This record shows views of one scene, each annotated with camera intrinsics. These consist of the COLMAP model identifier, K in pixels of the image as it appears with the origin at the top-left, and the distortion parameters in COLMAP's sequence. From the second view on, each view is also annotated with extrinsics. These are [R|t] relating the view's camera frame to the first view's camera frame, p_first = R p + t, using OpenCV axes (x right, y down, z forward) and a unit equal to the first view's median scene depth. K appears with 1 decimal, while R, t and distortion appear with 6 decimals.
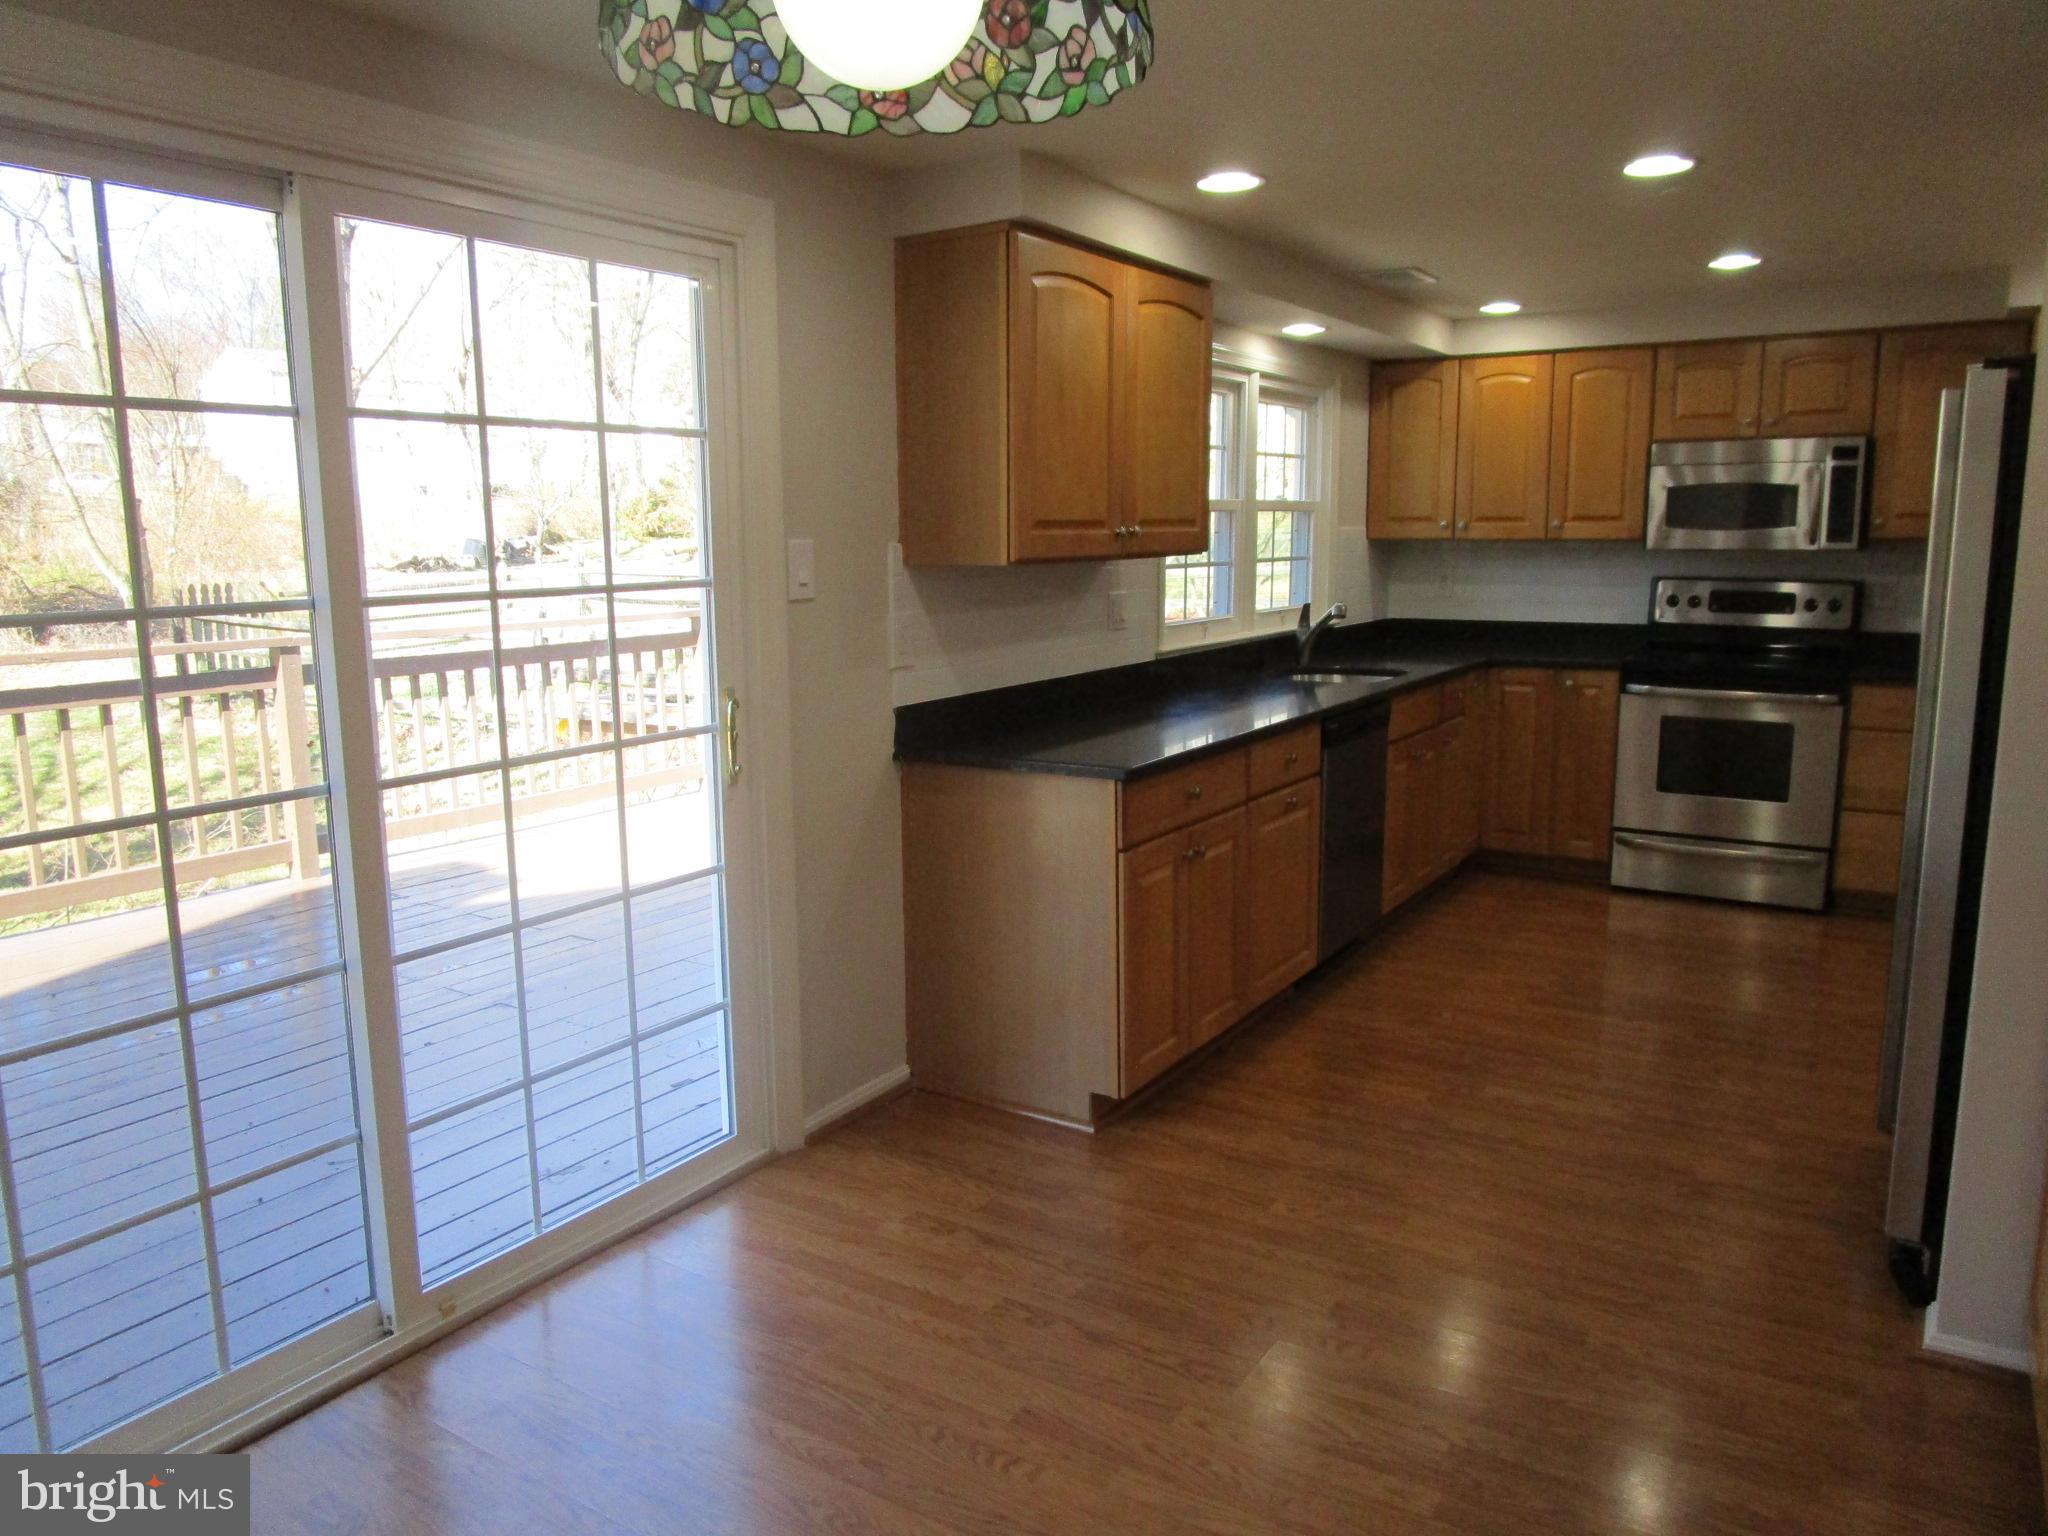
lens RADIAL K [[1440.4, 0, 1024.0], [0, 1440.4, 768.0], [0, 0, 1]] dist [-0.044773, 0.018478]
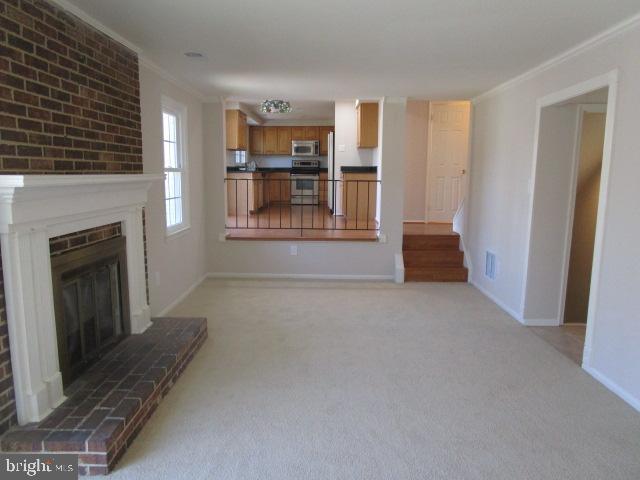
lens RADIAL K [[450.1, 0, 320.0], [0, 450.1, 240.0], [0, 0, 1]] dist [-0.044773, 0.018478]
pose [[0.850653, -0.070289, 0.521007, -0.642764], [0.080578, 0.996744, 0.002910, 0.270981], [-0.519515, 0.039506, 0.853548, -0.960758]]
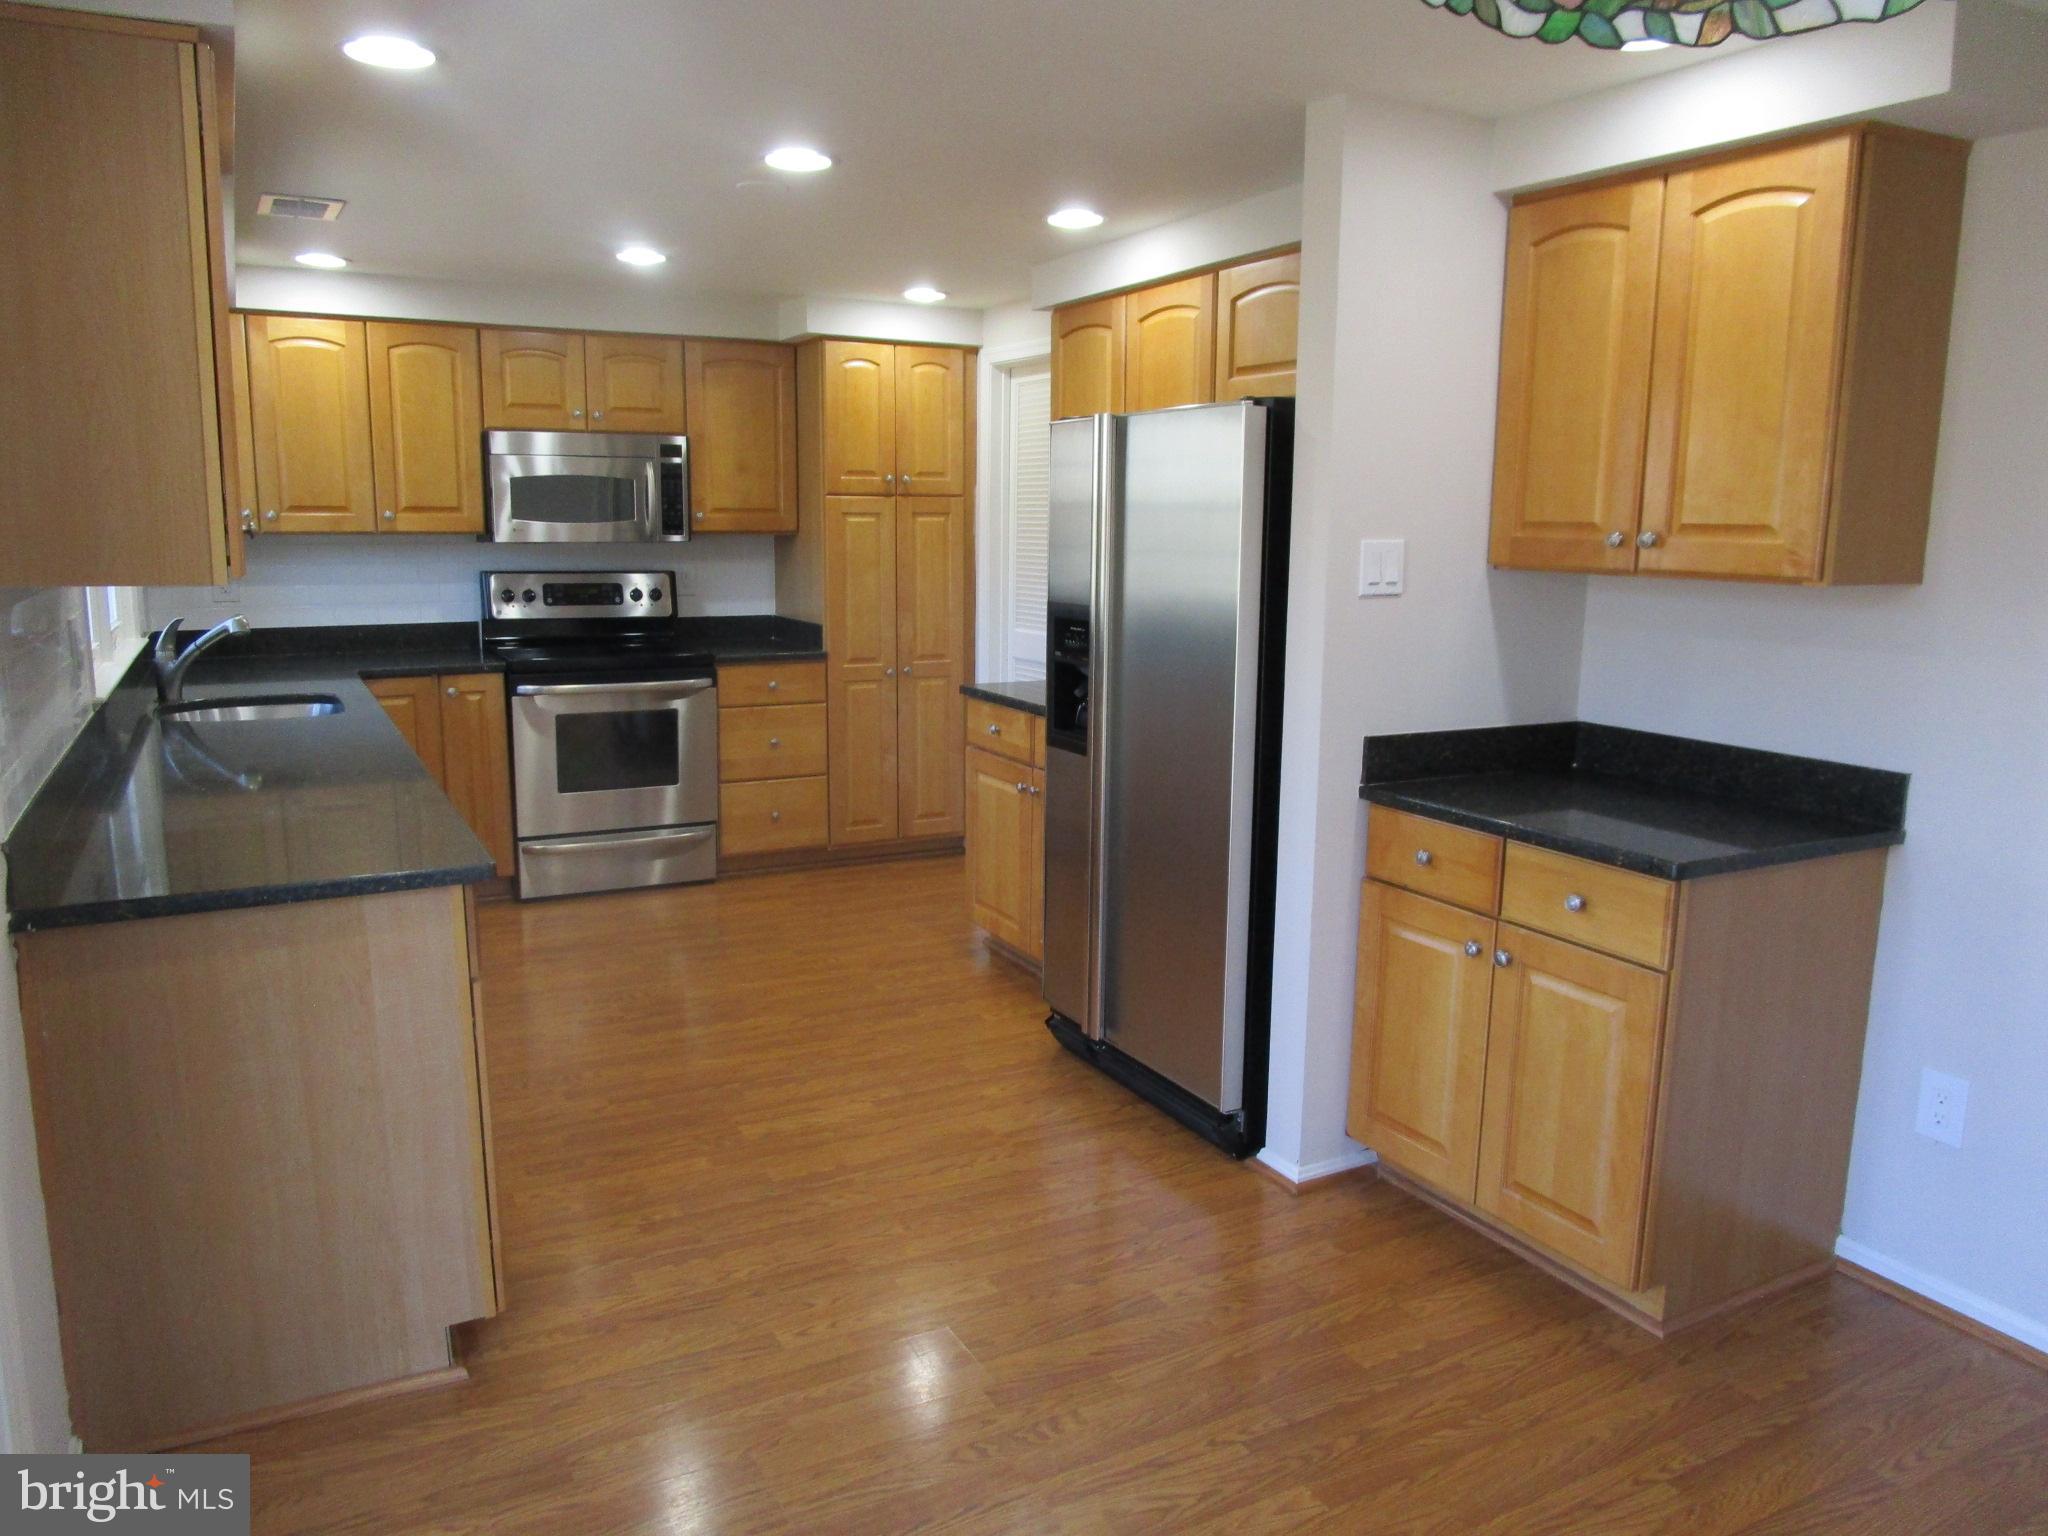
lens RADIAL K [[1440.4, 0, 1024.0], [0, 1440.4, 768.0], [0, 0, 1]] dist [-0.044773, 0.018478]
pose [[0.486570, -0.137699, 0.862722, -0.241092], [0.128567, 0.988035, 0.085189, -0.043231], [-0.864130, 0.069467, 0.498452, 0.245997]]
